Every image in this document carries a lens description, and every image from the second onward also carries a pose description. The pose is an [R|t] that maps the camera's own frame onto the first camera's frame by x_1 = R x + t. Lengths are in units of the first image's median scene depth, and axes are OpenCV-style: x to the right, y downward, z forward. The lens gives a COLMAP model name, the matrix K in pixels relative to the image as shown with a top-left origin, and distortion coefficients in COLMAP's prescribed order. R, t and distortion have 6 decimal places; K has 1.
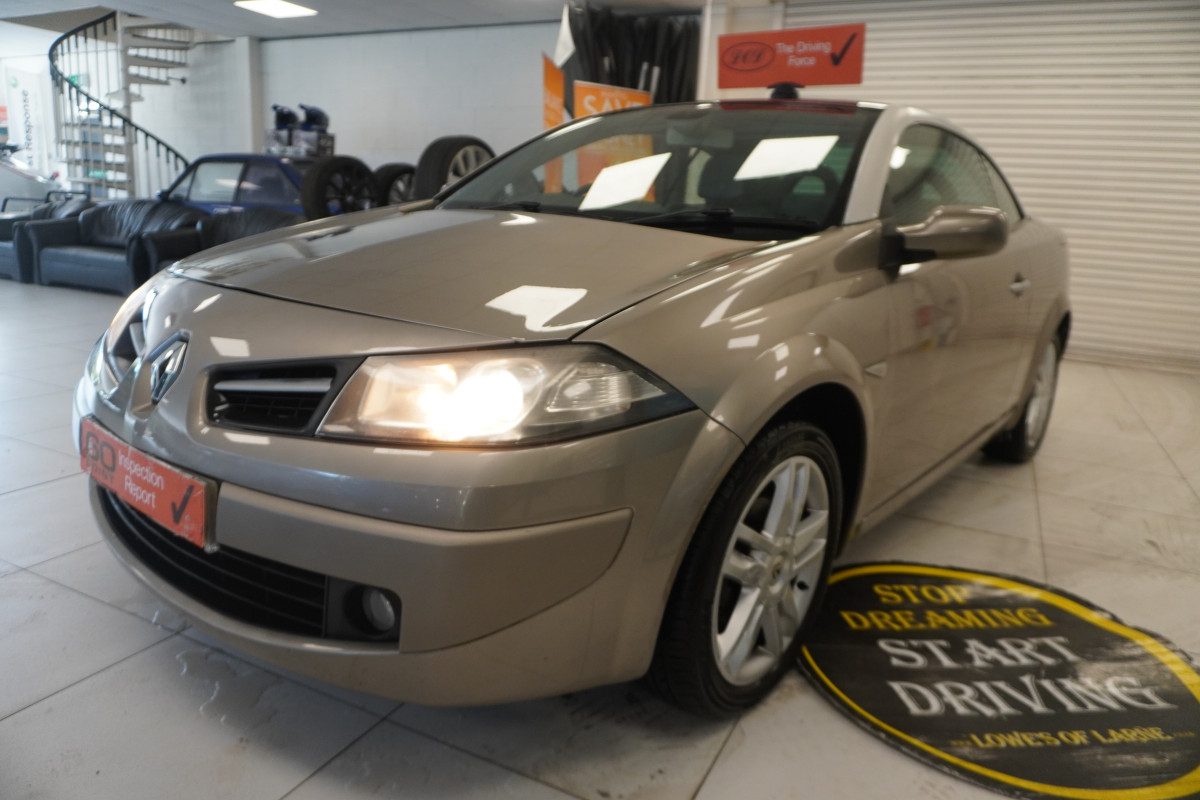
lens RADIAL K [[809.6, 0, 596.0], [0, 809.6, 399.7], [0, 0, 1]] dist [-0.057593, 0.038000]
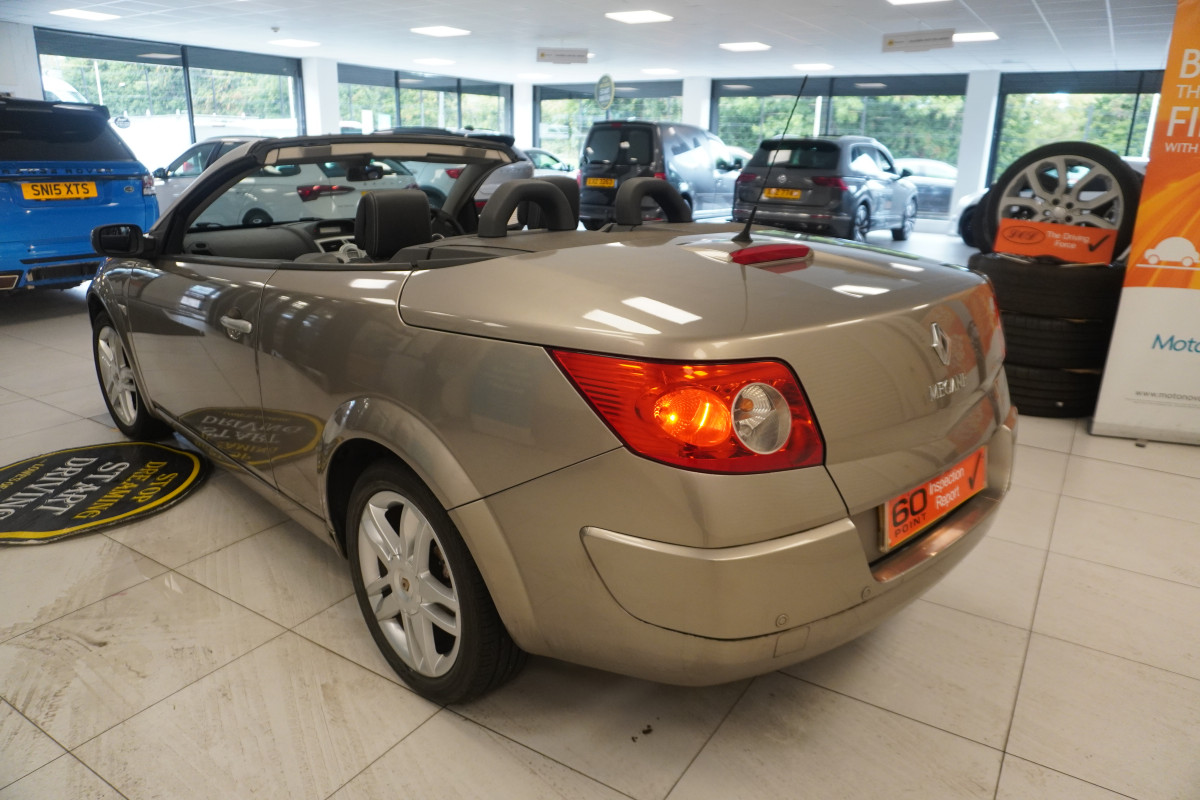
lens RADIAL K [[811.0, 0, 599.2], [0, 811.0, 398.9], [0, 0, 1]] dist [-0.070155, 0.053367]
pose [[-0.107849, 0.234570, -0.966098, 1.900912], [-0.252734, 0.933372, 0.254837, -0.546549], [0.961506, 0.271650, -0.041380, 2.016476]]
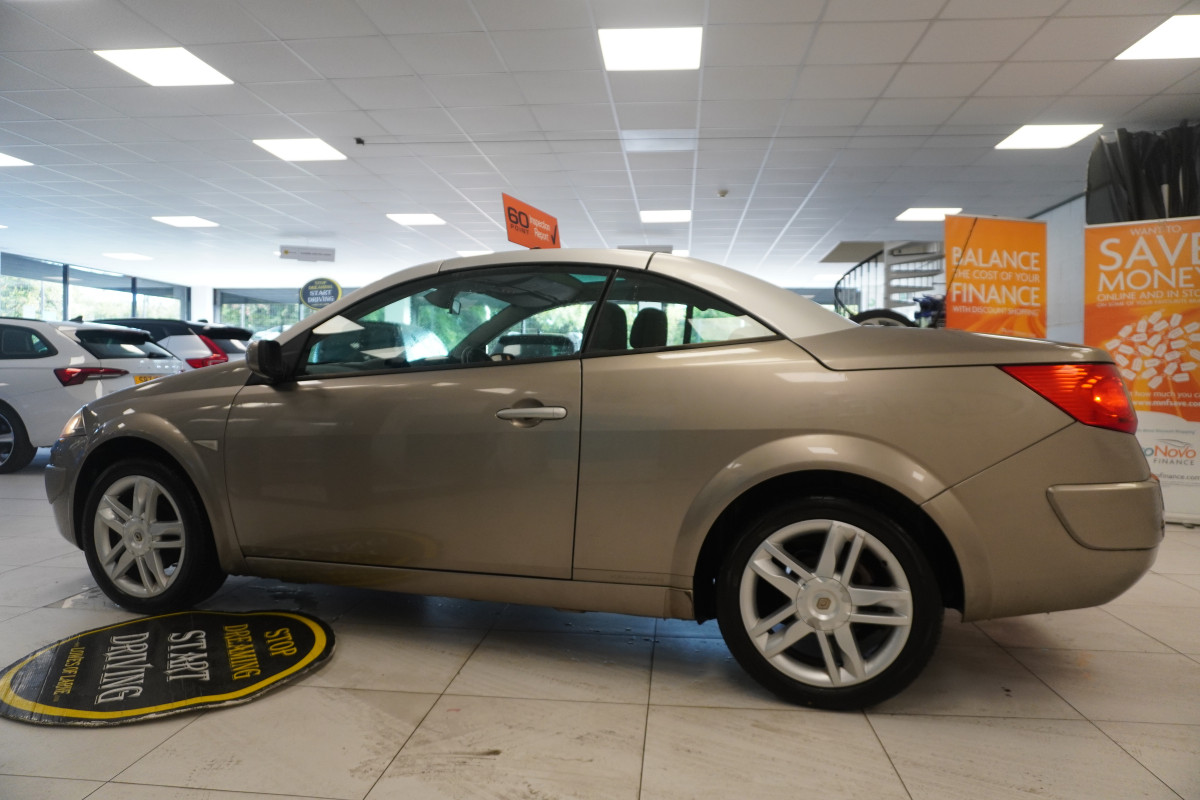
lens RADIAL K [[806.4, 0, 600.0], [0, 806.4, 400.0], [0, 0, 1]] dist [-0.052405, 0.033966]
pose [[0.354000, -0.024507, -0.934924, 1.970200], [-0.204200, 0.973513, -0.102837, -0.111116], [0.912681, 0.227316, 0.339619, 1.058309]]
